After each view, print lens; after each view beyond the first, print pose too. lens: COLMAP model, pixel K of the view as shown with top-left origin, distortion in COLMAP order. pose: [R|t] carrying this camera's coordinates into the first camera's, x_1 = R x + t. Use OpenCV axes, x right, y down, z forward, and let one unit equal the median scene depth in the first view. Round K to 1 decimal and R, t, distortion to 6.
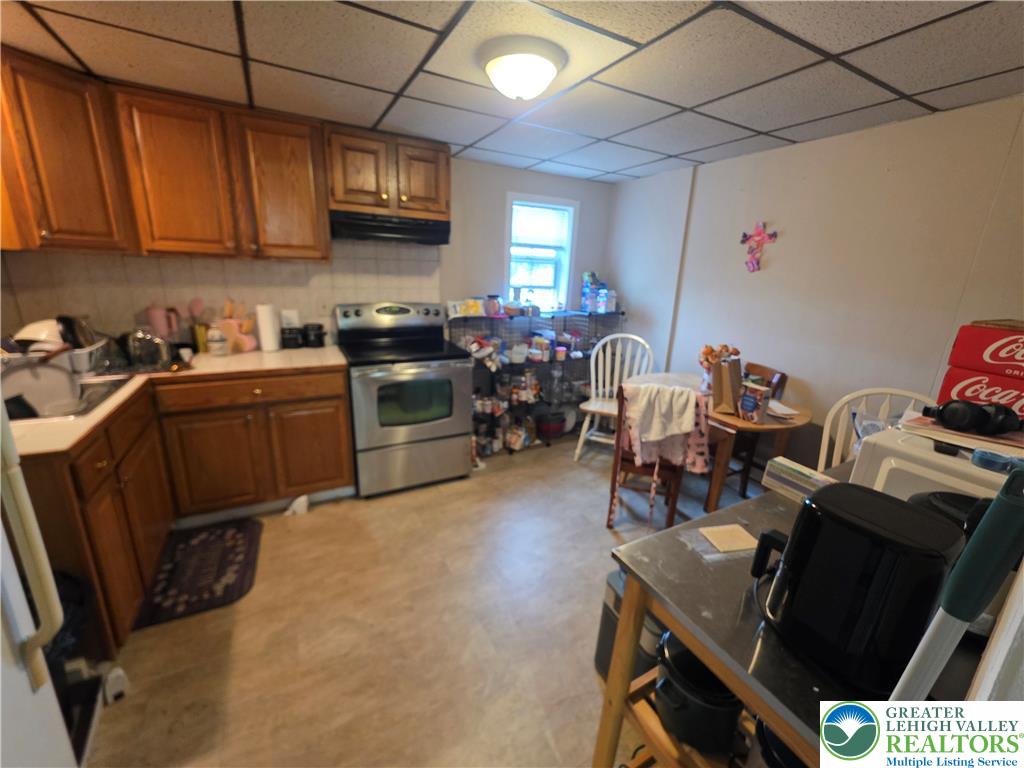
lens RADIAL K [[416.2, 0, 515.4], [0, 416.2, 385.1], [0, 0, 1]] dist [-0.000018, -0.000040]
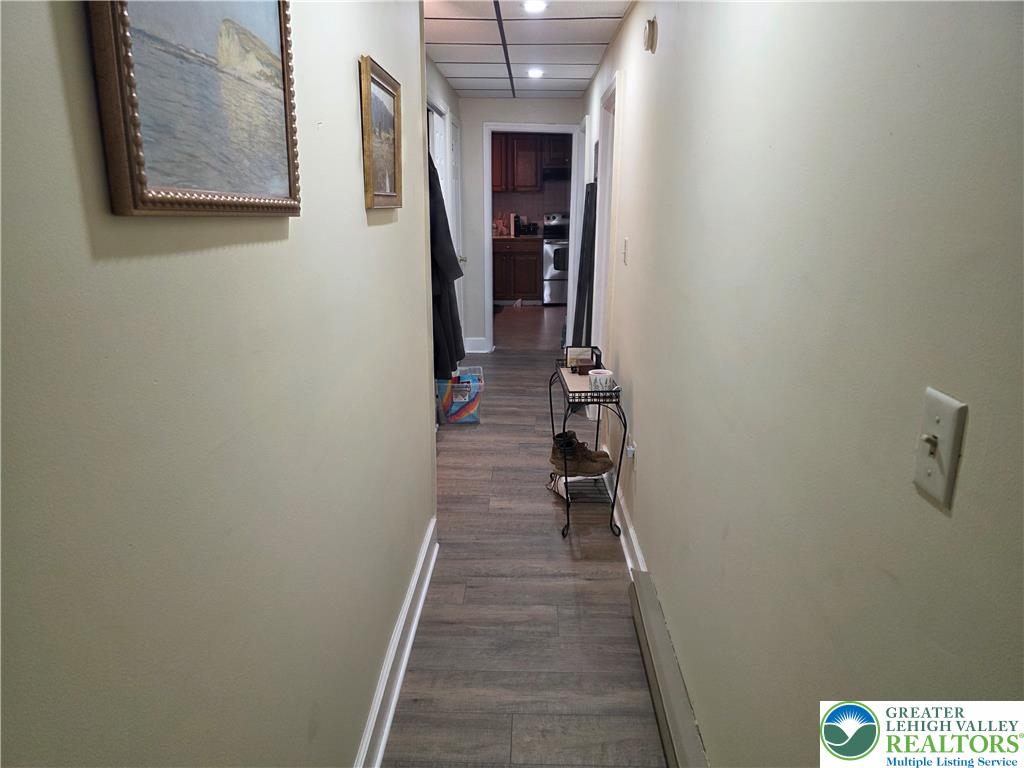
lens RADIAL K [[687.9, 0, 512.9], [0, 687.9, 382.6], [0, 0, 1]] dist [0.057710, -0.048418]
pose [[0.855582, 0.092522, -0.509333, 1.318285], [-0.102381, 0.994707, 0.008711, 0.657946], [0.507443, 0.044693, 0.860526, -2.074412]]
